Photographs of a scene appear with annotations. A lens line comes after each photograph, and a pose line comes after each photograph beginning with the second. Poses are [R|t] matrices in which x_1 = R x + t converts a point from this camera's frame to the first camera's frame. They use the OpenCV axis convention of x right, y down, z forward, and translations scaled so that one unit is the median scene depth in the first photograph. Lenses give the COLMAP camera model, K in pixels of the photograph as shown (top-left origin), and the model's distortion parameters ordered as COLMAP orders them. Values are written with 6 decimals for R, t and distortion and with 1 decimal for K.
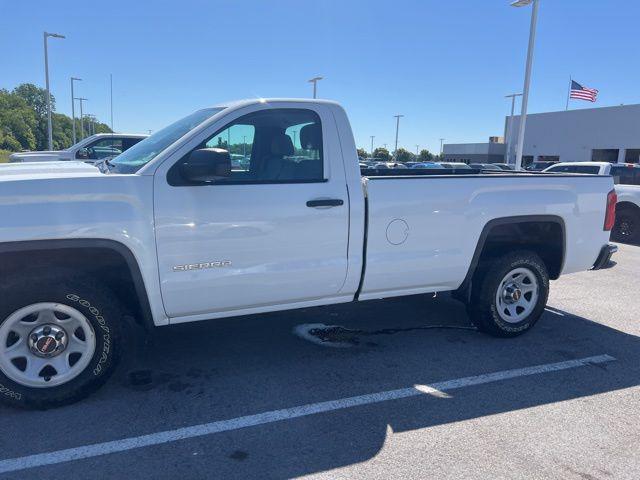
lens RADIAL K [[475.3, 0, 324.5], [0, 475.3, 239.4], [0, 0, 1]] dist [0.054176, -0.060196]
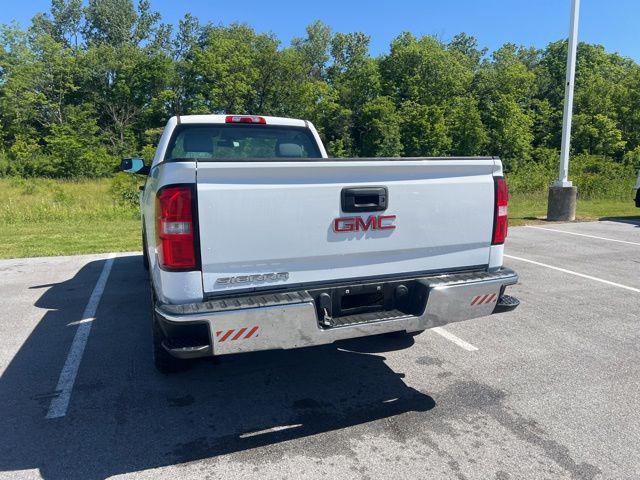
lens RADIAL K [[475.3, 0, 325.9], [0, 475.3, 236.7], [0, 0, 1]] dist [0.054176, -0.060196]
pose [[-0.049862, 0.103920, -0.993335, 1.426331], [-0.154983, 0.981720, 0.110484, -0.174615], [0.986658, 0.159459, -0.032844, 1.569300]]
